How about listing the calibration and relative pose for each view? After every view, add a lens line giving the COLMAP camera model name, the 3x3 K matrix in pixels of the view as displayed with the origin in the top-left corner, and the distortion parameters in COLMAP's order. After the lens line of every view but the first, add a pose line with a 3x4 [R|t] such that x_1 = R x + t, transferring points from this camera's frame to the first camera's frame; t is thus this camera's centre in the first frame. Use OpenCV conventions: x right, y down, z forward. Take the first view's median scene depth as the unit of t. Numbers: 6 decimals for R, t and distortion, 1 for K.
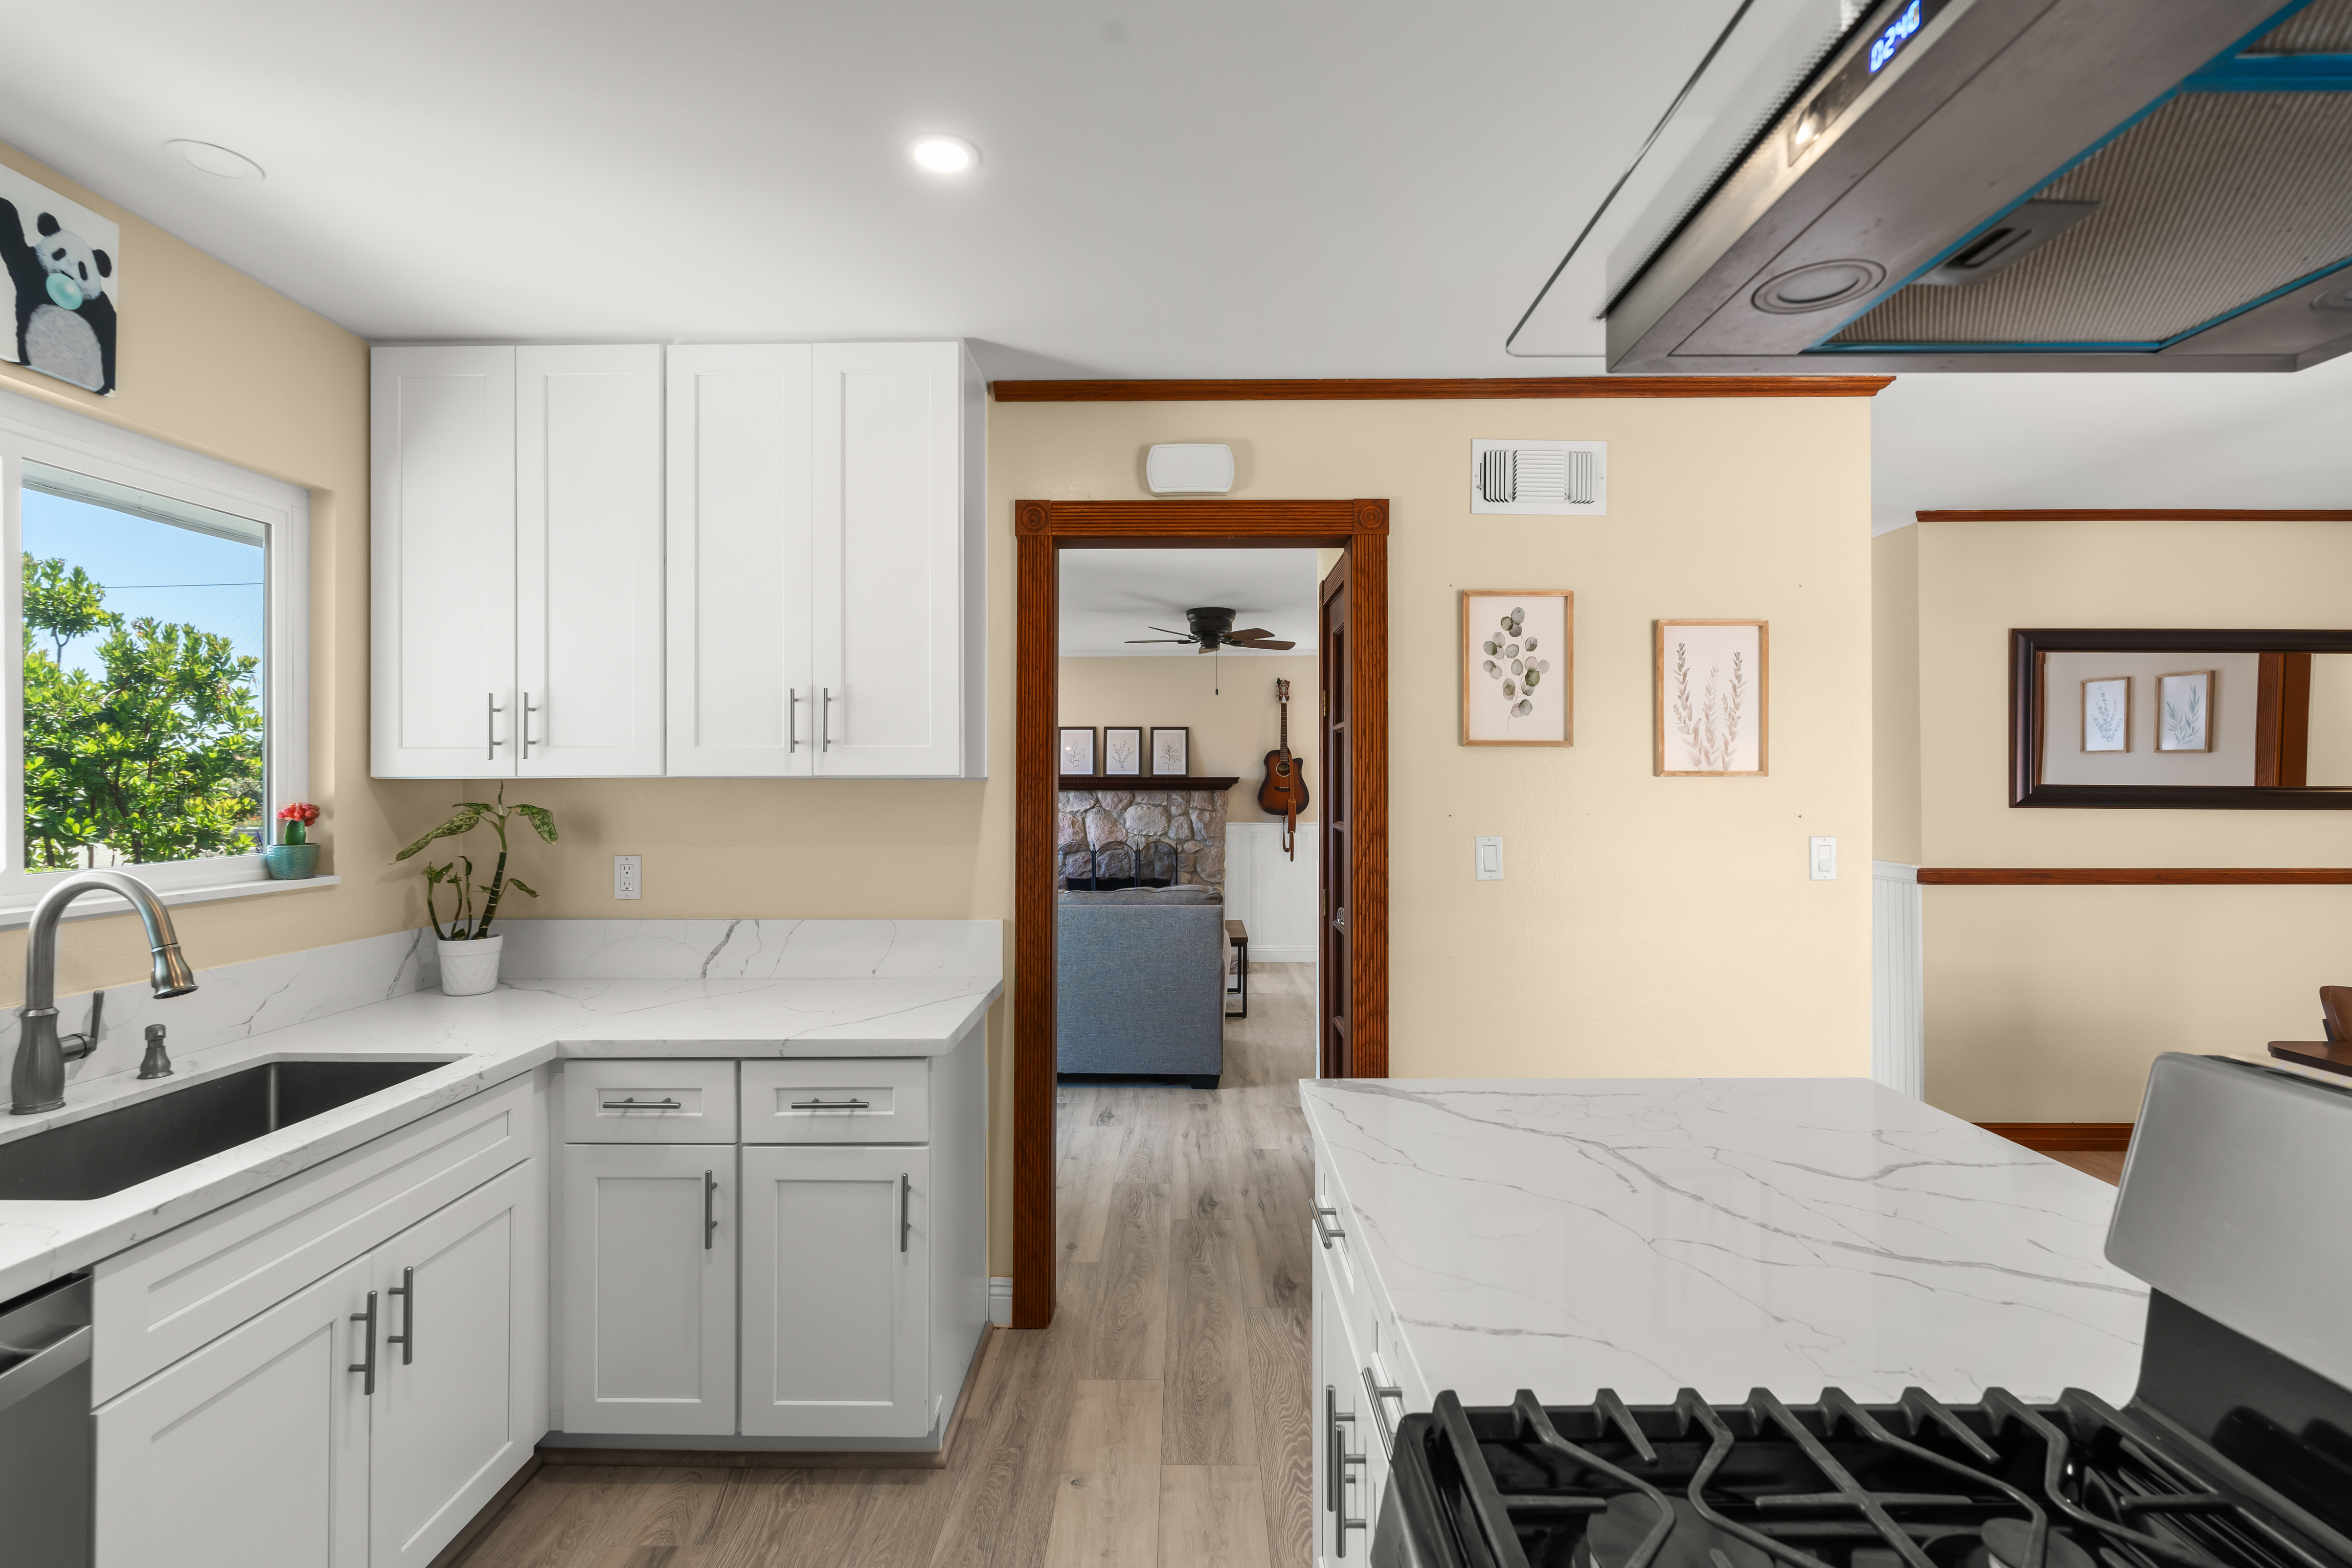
lens RADIAL K [[1033.8, 0, 1182.9], [0, 1033.8, 766.8], [0, 0, 1]] dist [-0.007550, 0.001351]
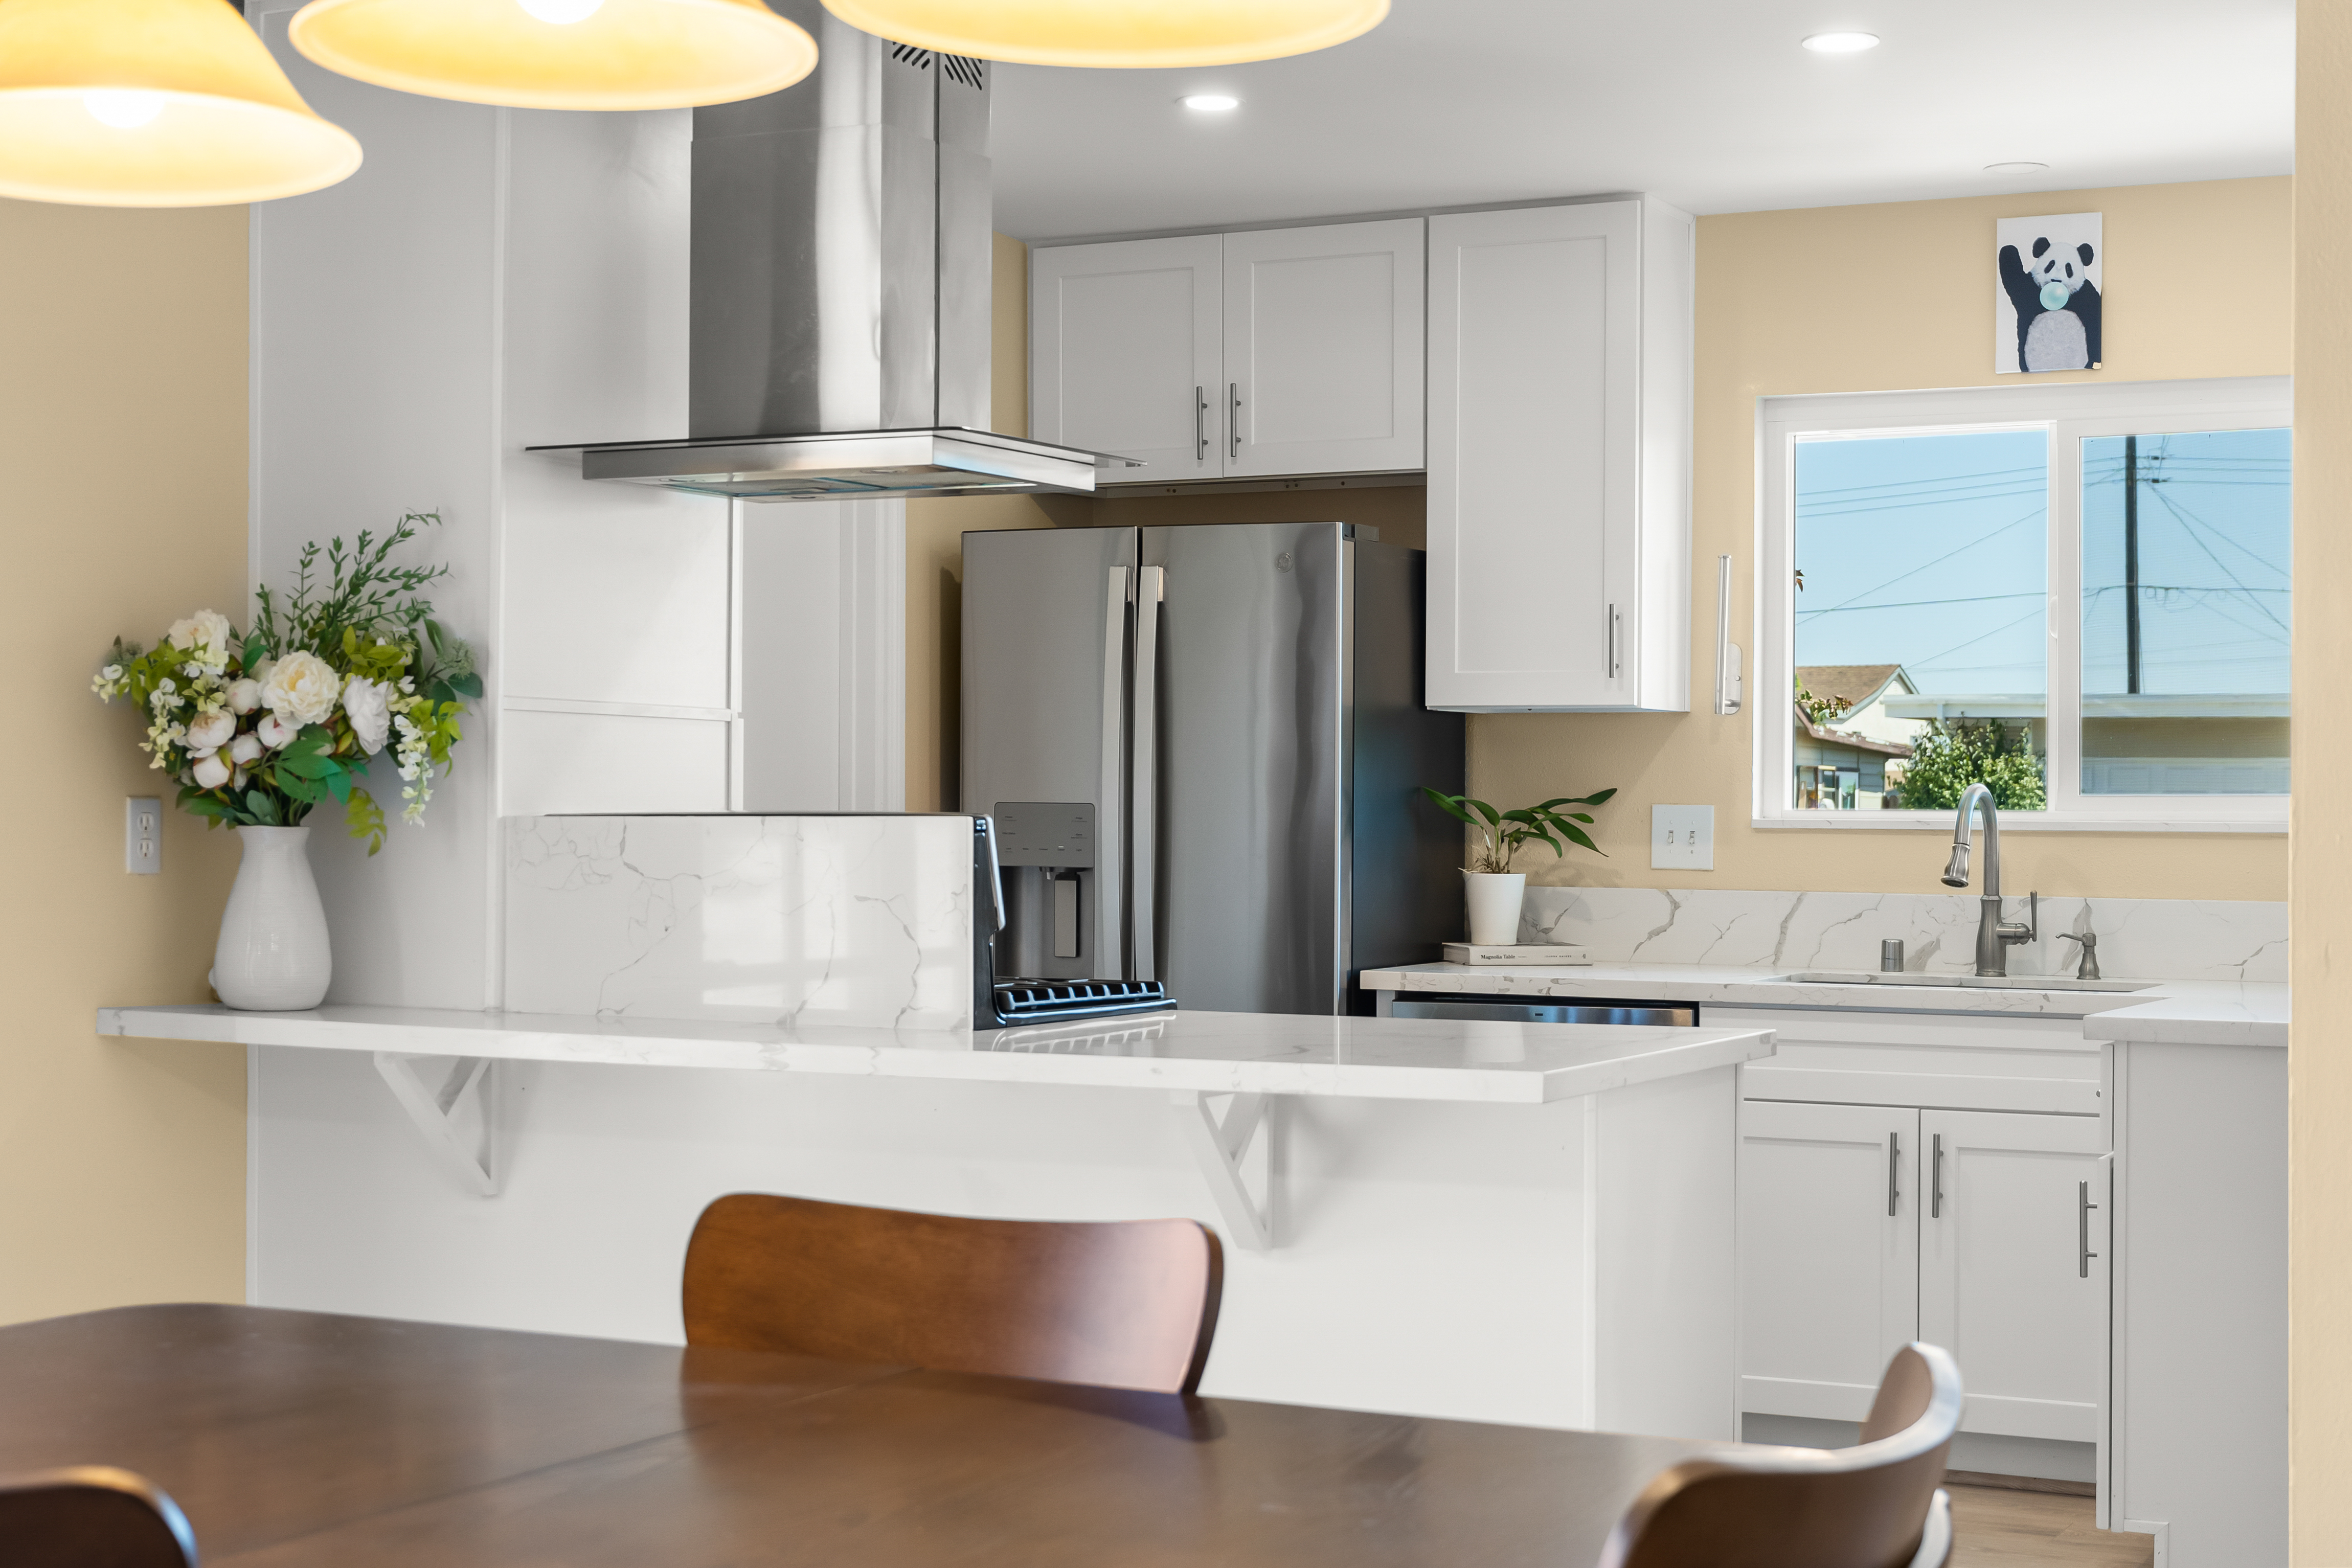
lens RADIAL K [[3509.6, 0, 1120.5], [0, 3509.6, 774.0], [0, 0, 1]] dist [-0.029102, 0.000000]
pose [[-0.453889, -0.011114, -0.890989, 1.879102], [0.003757, 0.999889, -0.014387, 0.086755], [0.891050, -0.009877, -0.453797, 1.184352]]
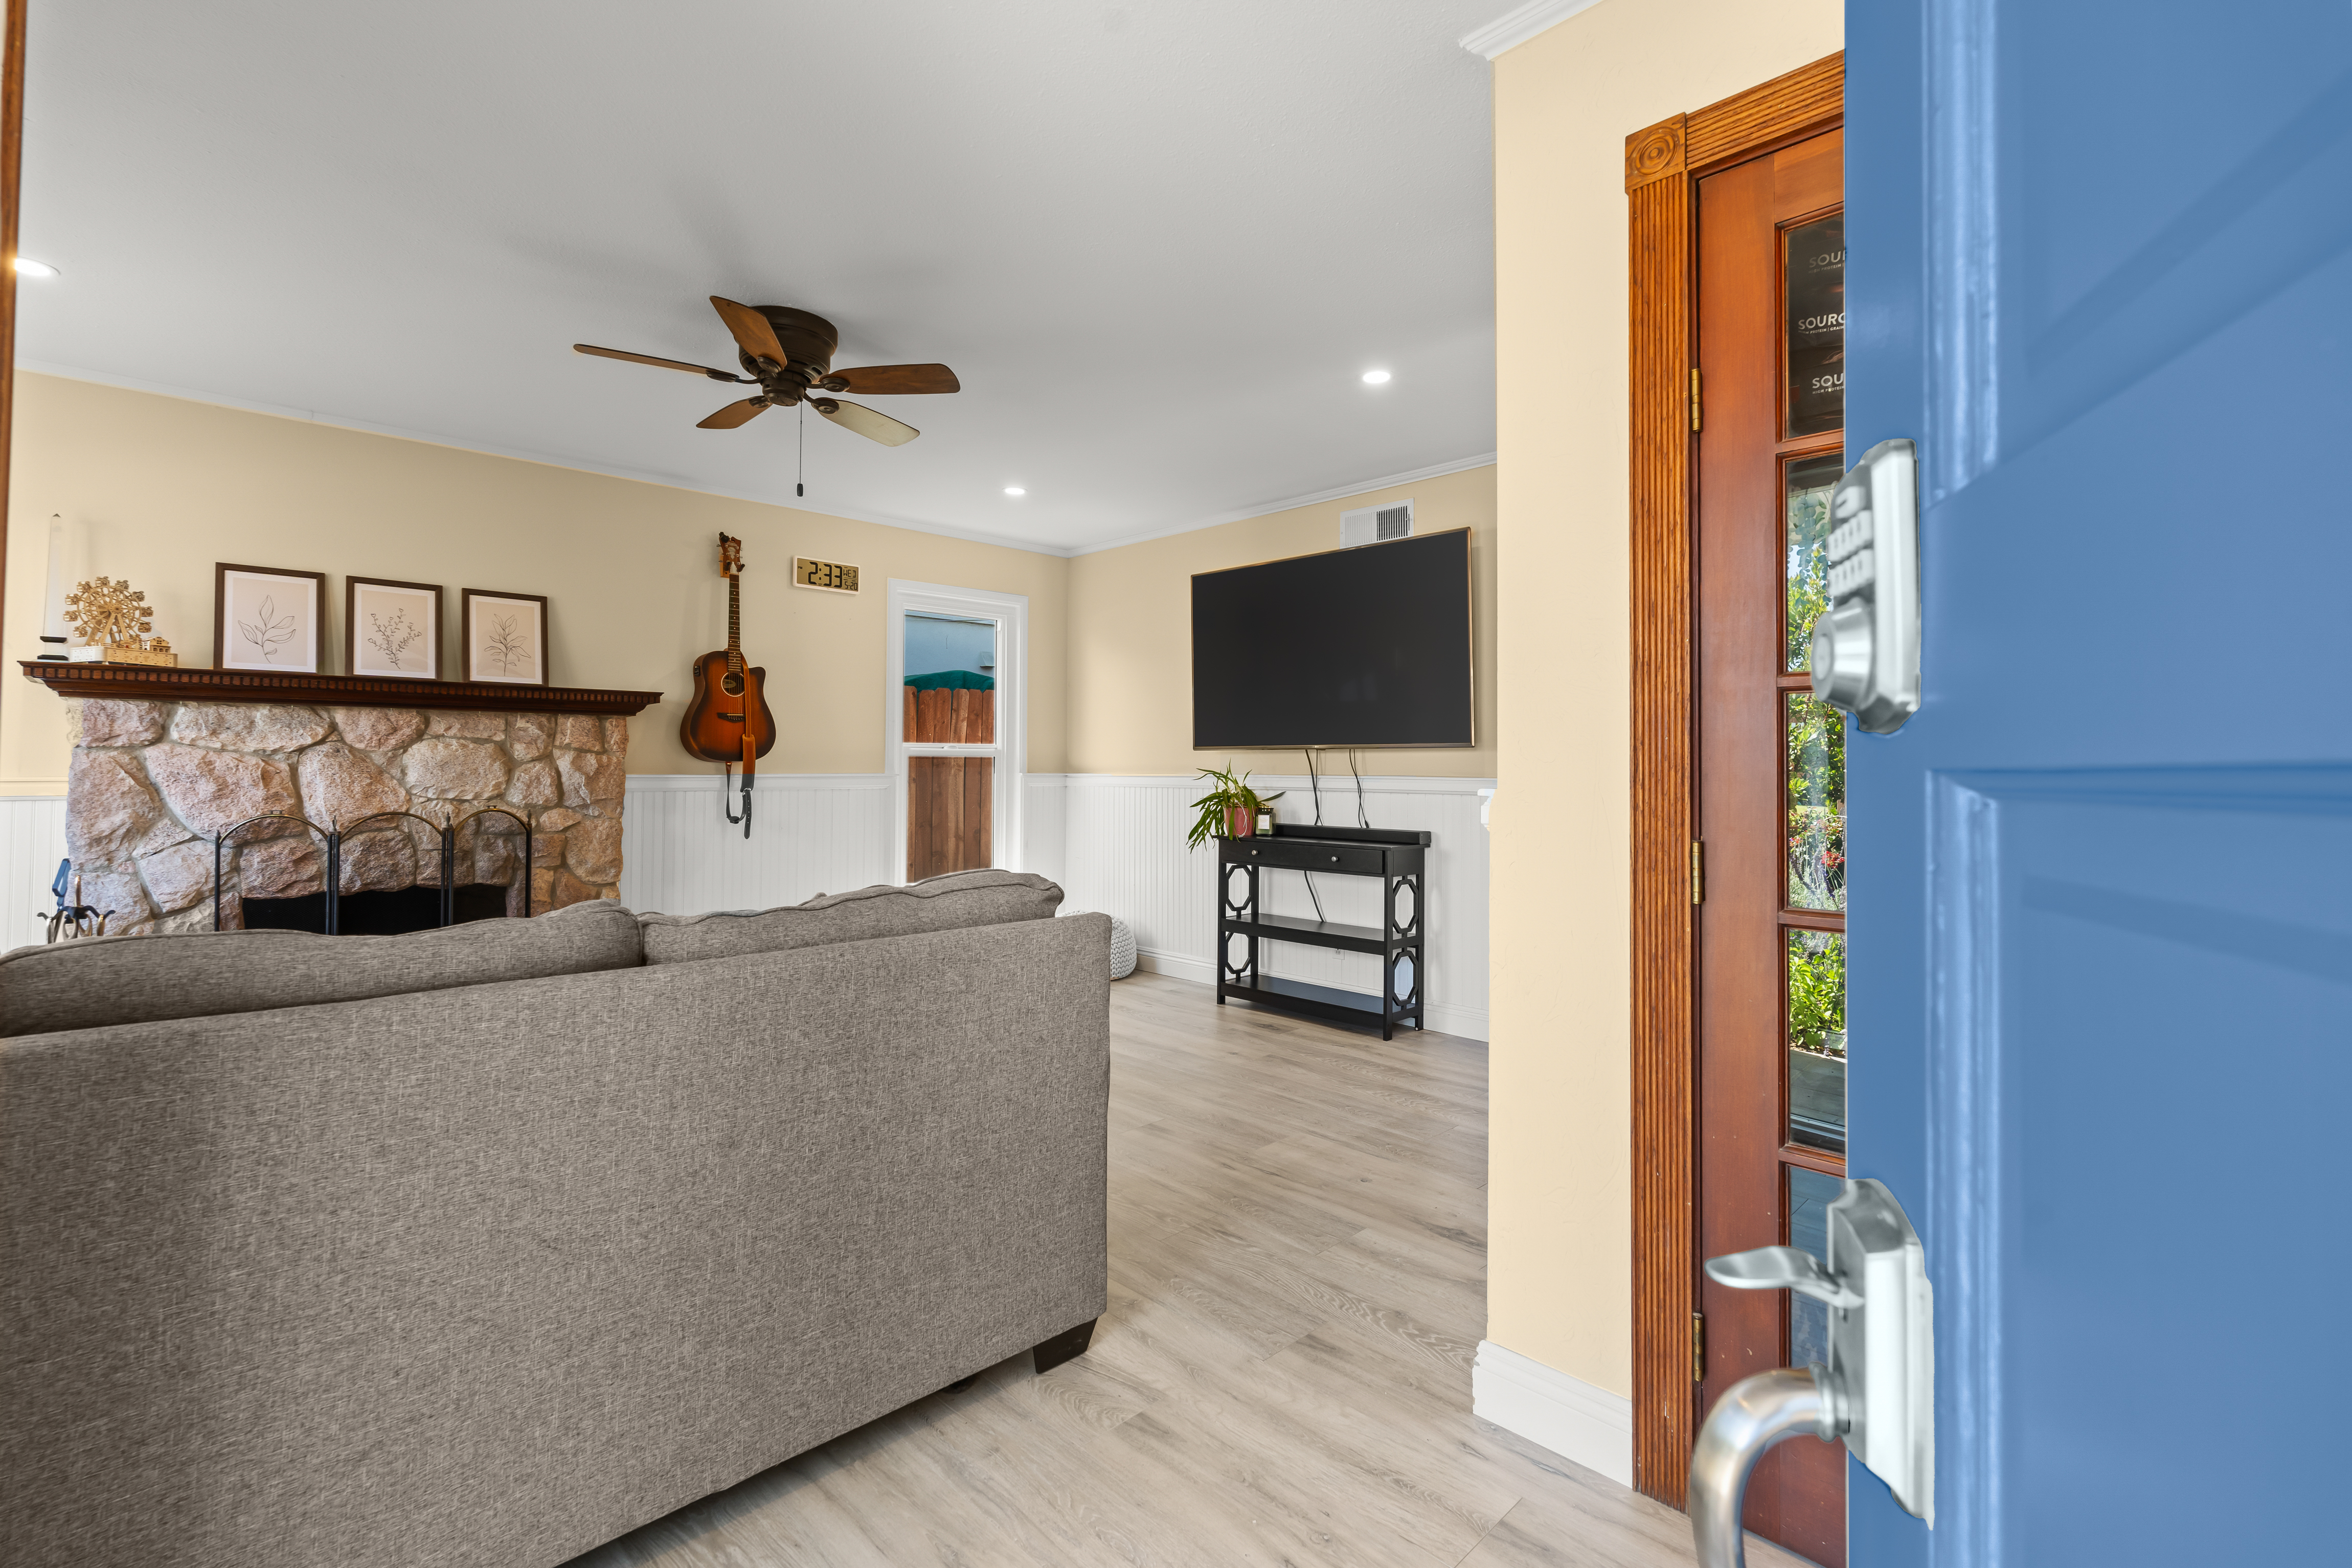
lens RADIAL K [[1033.8, 0, 1170.6], [0, 1033.8, 736.9], [0, 0, 1]] dist [-0.007550, 0.001351]
pose [[0.705014, 0.023818, 0.708793, -0.434837], [-0.013182, 0.999703, -0.020481, 0.123911], [-0.709071, 0.005096, 0.705119, 1.210025]]
